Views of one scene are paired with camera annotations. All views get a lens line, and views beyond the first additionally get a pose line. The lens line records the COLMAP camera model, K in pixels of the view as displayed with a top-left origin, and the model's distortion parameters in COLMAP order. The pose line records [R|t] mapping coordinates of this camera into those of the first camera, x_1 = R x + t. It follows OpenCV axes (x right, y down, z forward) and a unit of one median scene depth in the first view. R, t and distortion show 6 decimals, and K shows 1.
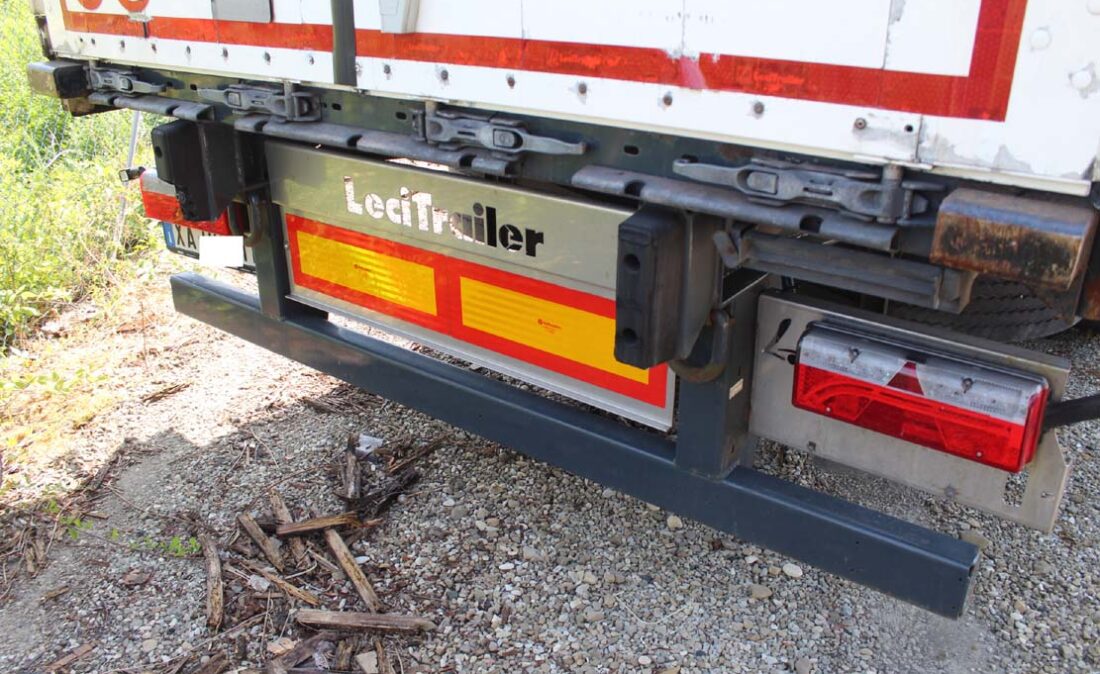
lens RADIAL K [[893.4, 0, 550.0], [0, 893.4, 337.0], [0, 0, 1]] dist [-0.159849, 0.128935]
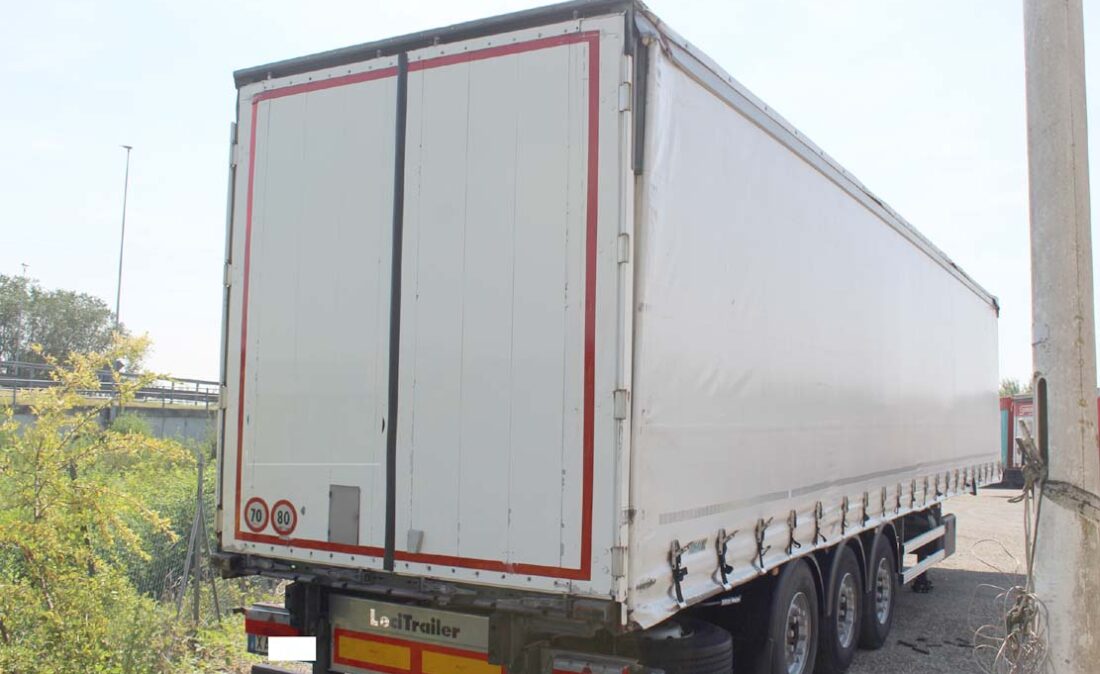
lens RADIAL K [[1084.6, 0, 550.0], [0, 1084.6, 337.0], [0, 0, 1]] dist [-0.096216, -0.005048]
pose [[0.991479, 0.035155, 0.125434, -0.186391], [0.028131, 0.882395, -0.469667, 0.673214], [-0.127194, 0.469194, 0.873887, -2.379865]]
